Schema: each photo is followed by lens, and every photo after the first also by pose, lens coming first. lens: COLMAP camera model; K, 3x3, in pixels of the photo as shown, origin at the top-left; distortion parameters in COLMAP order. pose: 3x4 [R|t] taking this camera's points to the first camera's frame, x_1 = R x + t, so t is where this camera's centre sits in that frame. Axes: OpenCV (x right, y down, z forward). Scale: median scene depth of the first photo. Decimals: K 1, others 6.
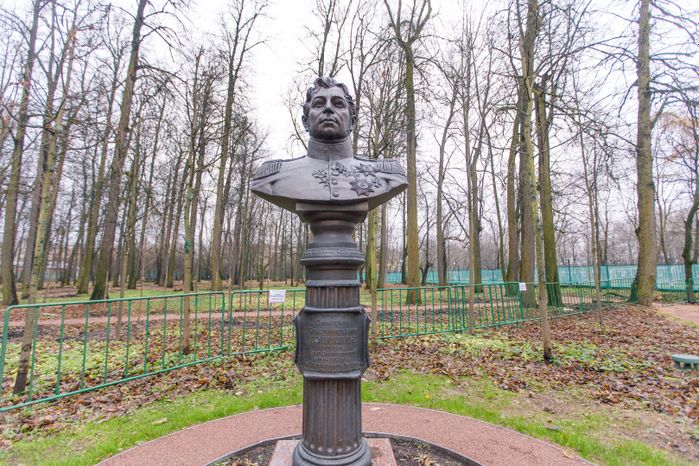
lens RADIAL K [[313.9, 0, 349.5], [0, 313.9, 233.0], [0, 0, 1]] dist [0.001491, 0.000001]
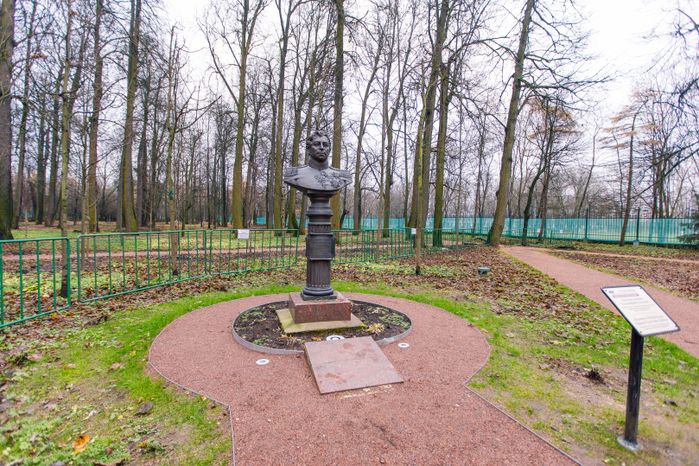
lens RADIAL K [[313.9, 0, 349.5], [0, 313.9, 233.0], [0, 0, 1]] dist [0.001491, 0.000001]
pose [[0.965101, 0.014090, 0.261497, -0.042763], [-0.058785, 0.984724, 0.163897, -0.016191], [-0.255194, -0.173549, 0.951187, -0.123378]]
